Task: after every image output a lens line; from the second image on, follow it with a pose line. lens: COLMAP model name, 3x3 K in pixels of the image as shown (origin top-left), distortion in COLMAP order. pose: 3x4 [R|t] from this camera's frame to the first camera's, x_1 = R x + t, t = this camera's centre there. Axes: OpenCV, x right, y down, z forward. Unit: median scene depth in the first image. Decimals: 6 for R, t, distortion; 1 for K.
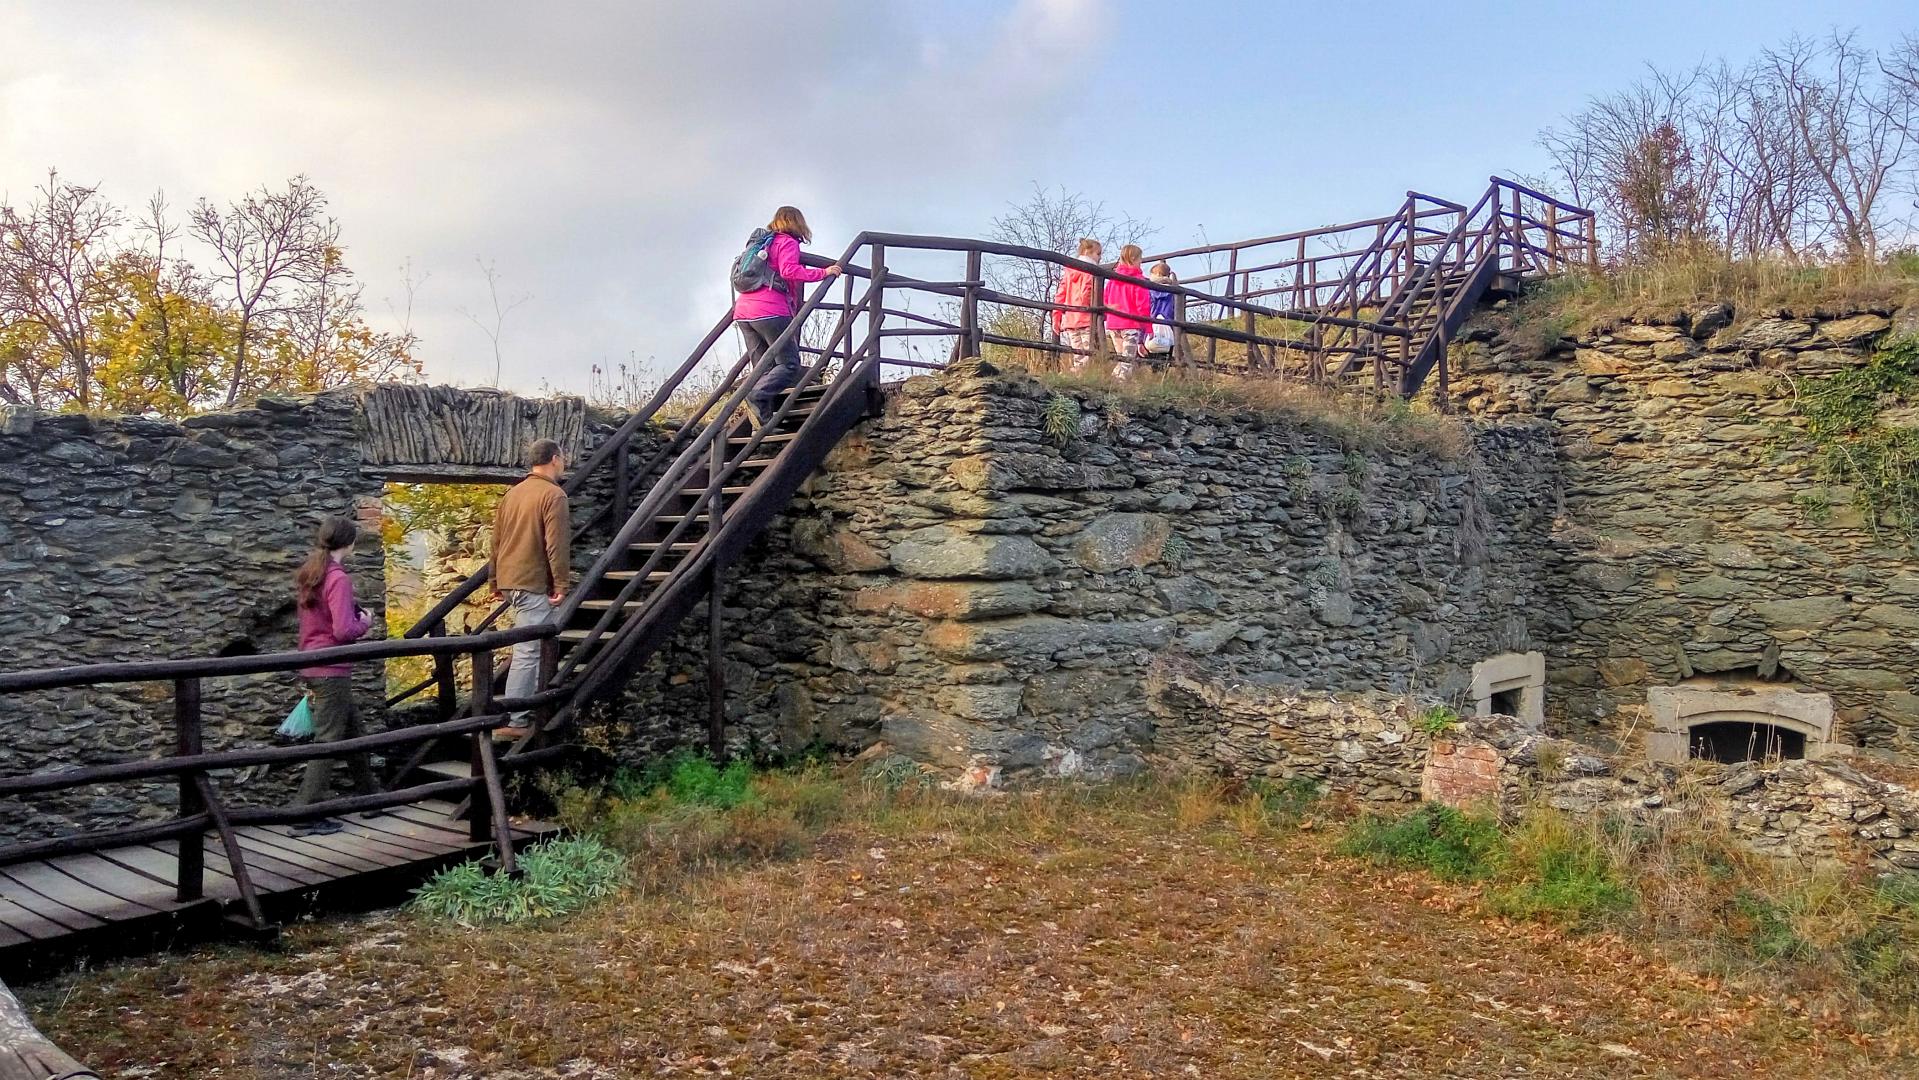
lens RADIAL K [[1480.1, 0, 937.9], [0, 1480.1, 534.1], [0, 0, 1]] dist [0.106078, -0.147135]
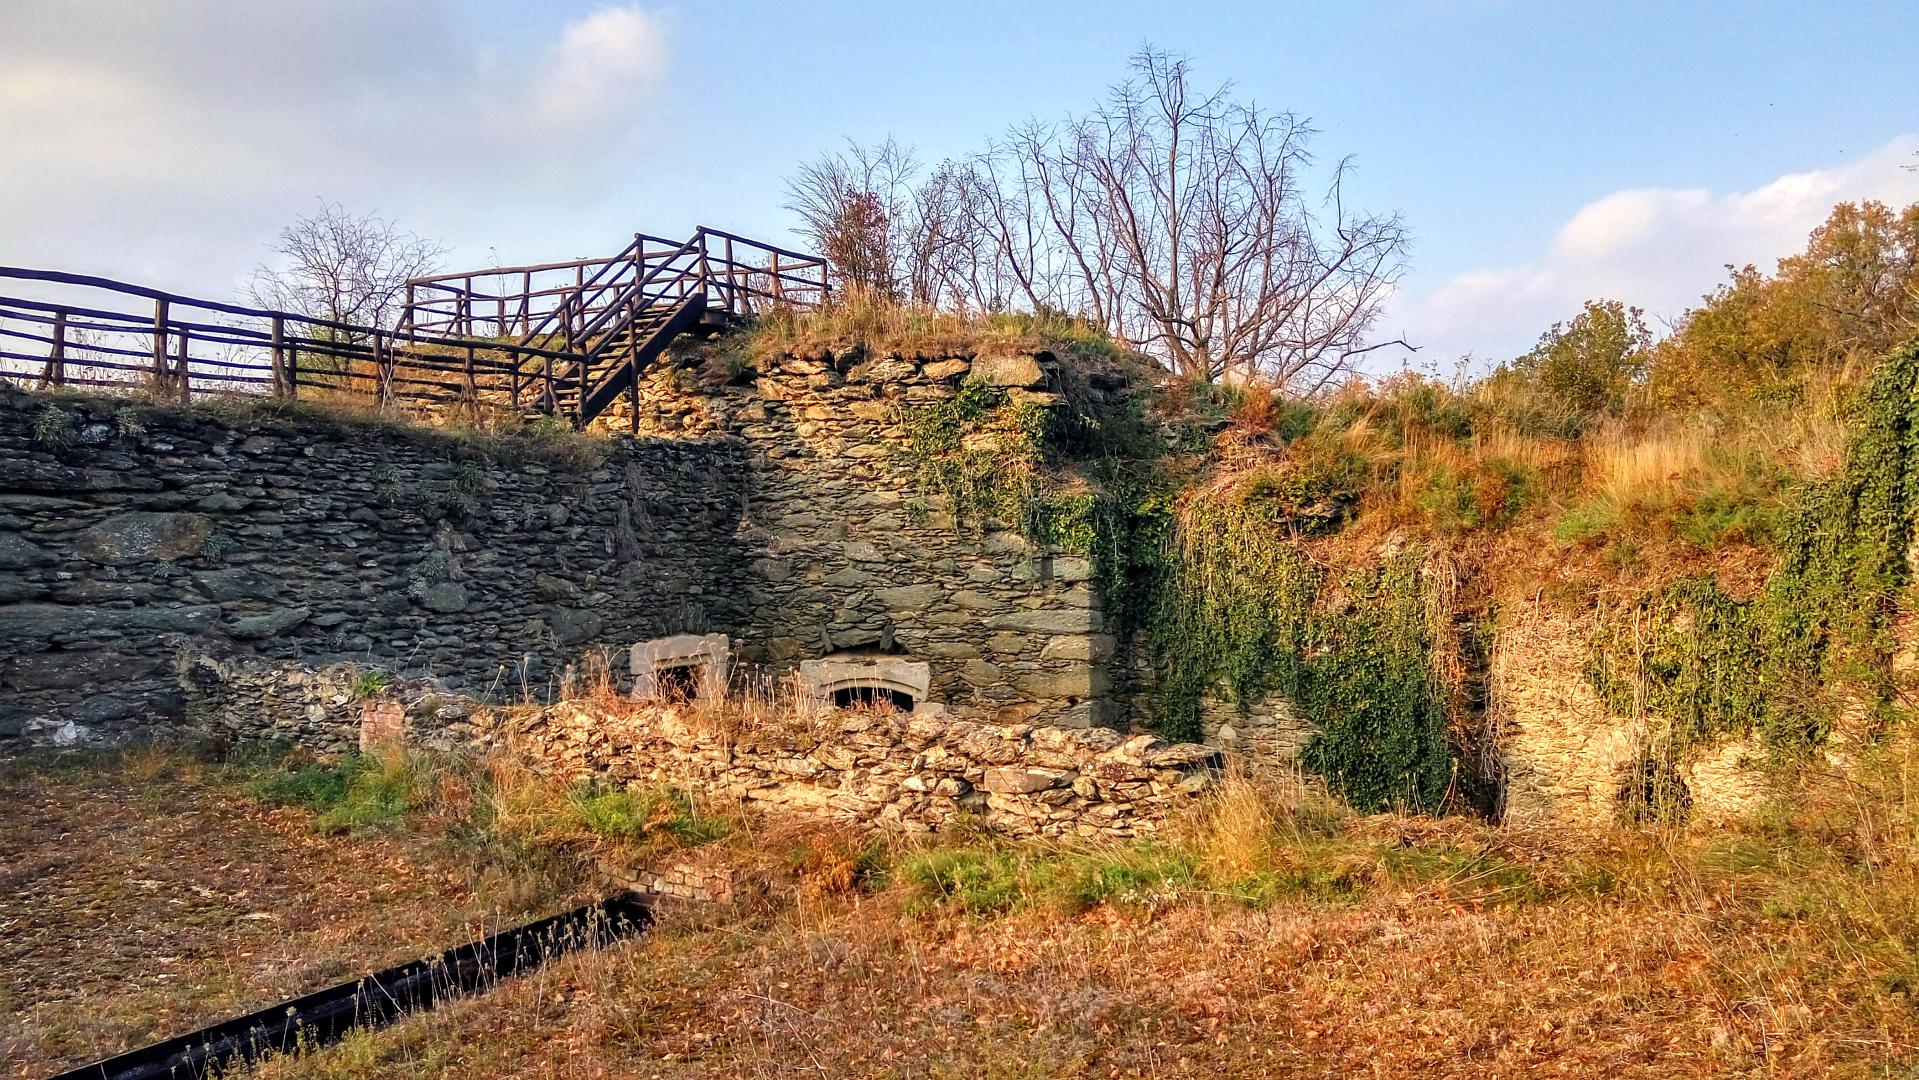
lens RADIAL K [[1480.1, 0, 937.9], [0, 1480.1, 534.1], [0, 0, 1]] dist [0.106078, -0.147135]
pose [[0.966528, 0.003097, 0.256543, 0.369292], [-0.002826, 0.999995, -0.001424, 0.002188], [-0.256546, 0.000651, 0.966532, -0.236716]]
